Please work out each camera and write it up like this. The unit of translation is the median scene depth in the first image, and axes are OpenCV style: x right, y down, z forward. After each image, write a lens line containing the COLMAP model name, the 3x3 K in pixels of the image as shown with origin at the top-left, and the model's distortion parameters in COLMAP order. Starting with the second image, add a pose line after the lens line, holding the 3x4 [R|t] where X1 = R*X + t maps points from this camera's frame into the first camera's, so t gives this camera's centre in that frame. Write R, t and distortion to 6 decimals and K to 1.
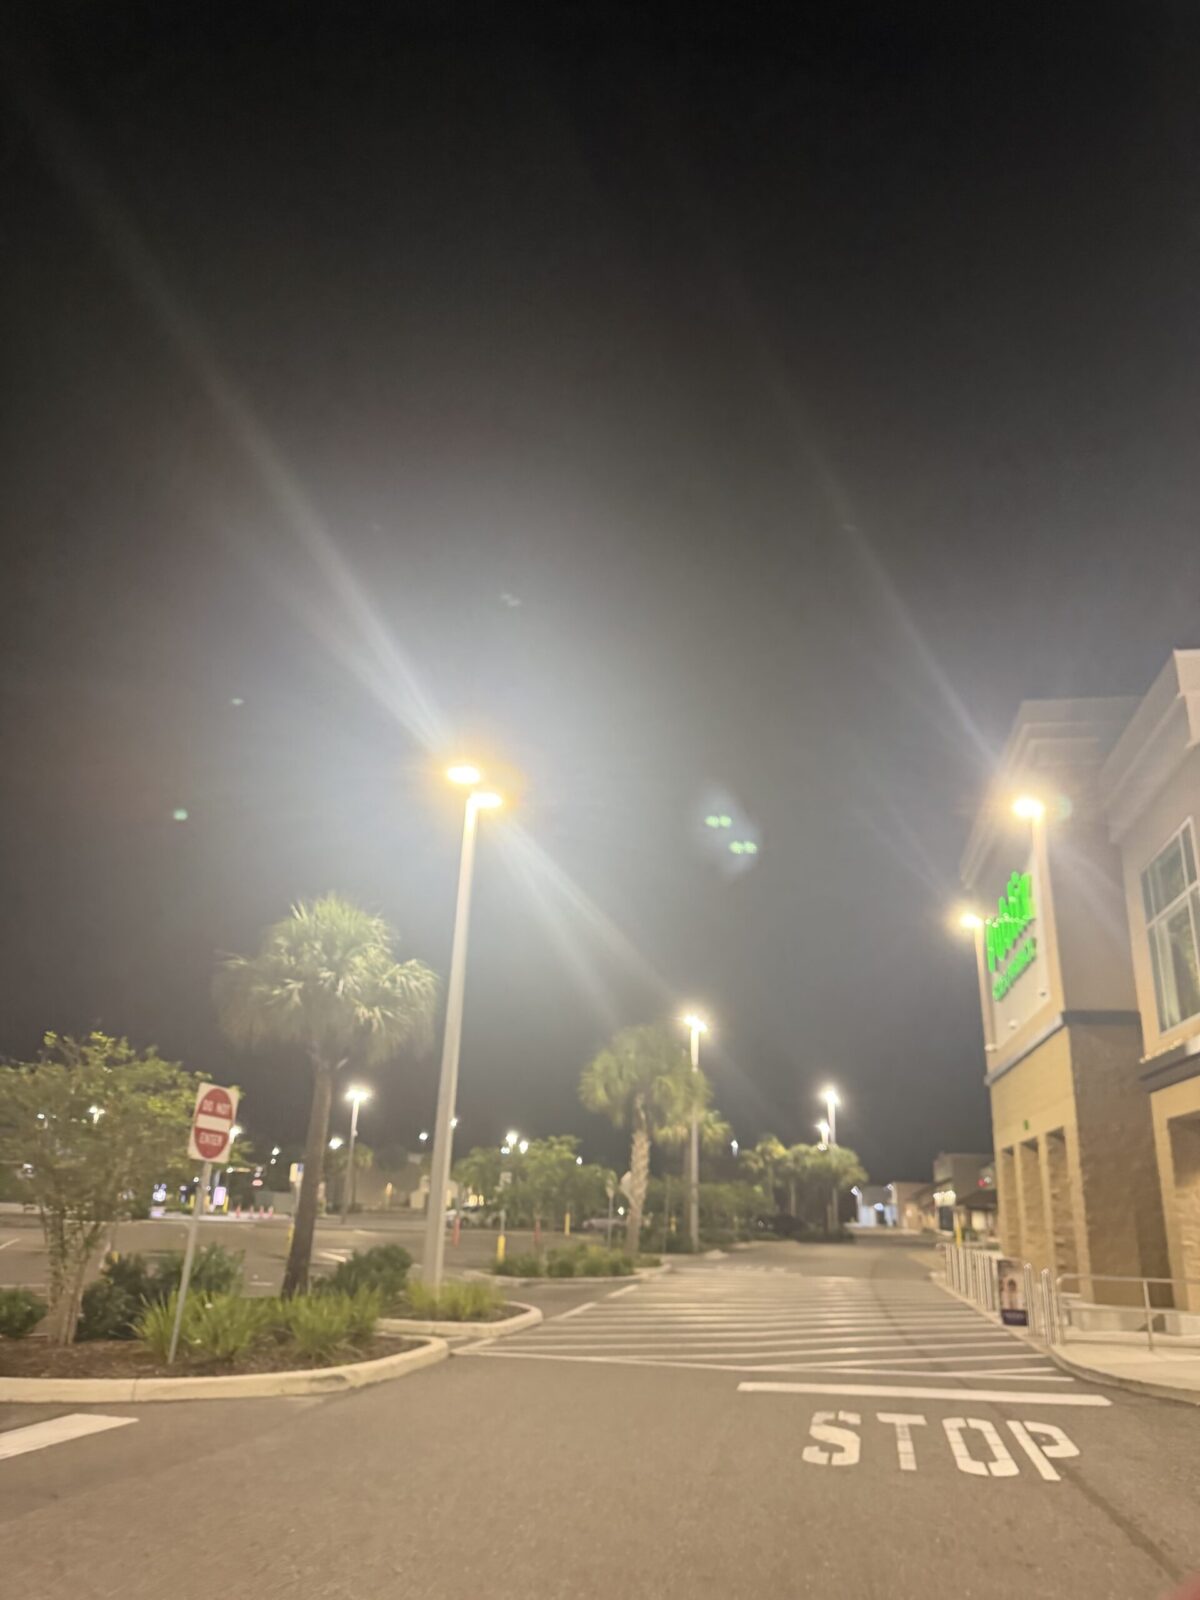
lens RADIAL K [[1141.4, 0, 608.9], [0, 1141.4, 806.8], [0, 0, 1]] dist [0.048639, -0.063730]
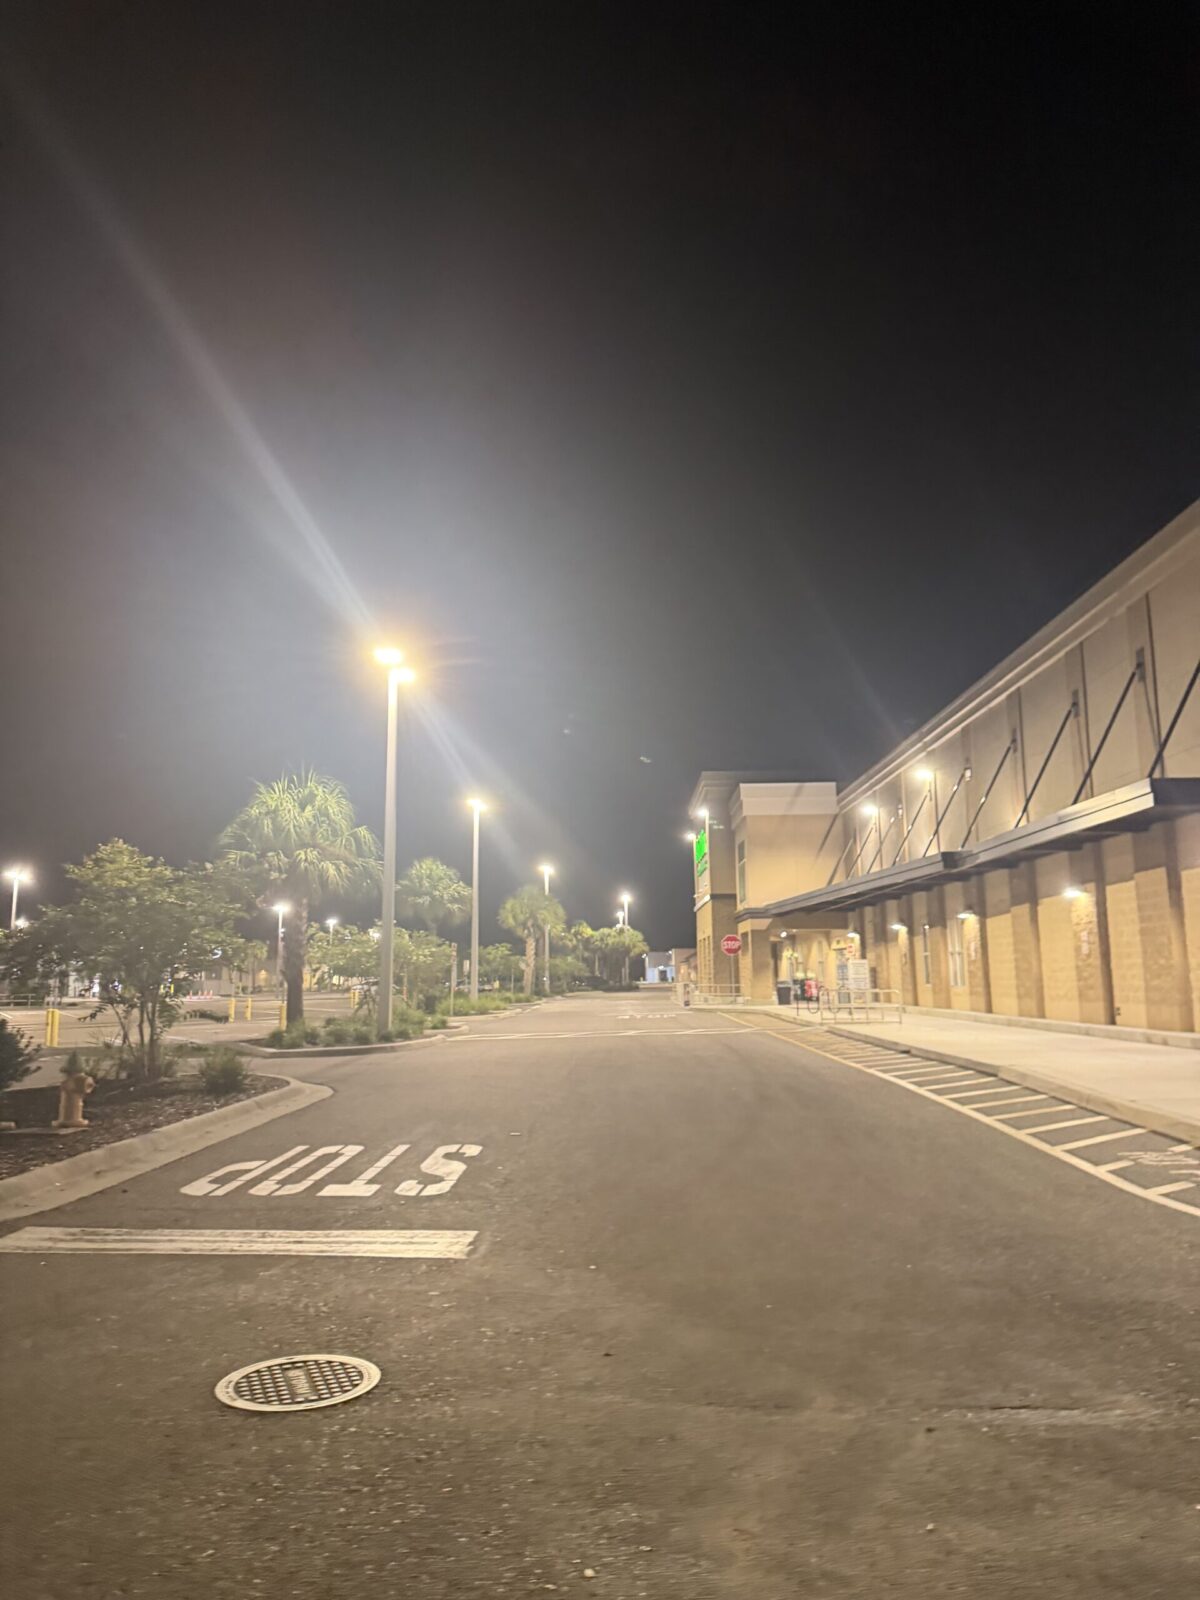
lens RADIAL K [[1129.2, 0, 600.0], [0, 1129.2, 800.0], [0, 0, 1]] dist [0.066236, -0.110512]
pose [[0.986417, -0.020071, 0.163028, -0.253205], [-0.009657, 0.983704, 0.179538, -0.456179], [-0.163974, -0.178674, 0.970148, -1.319920]]
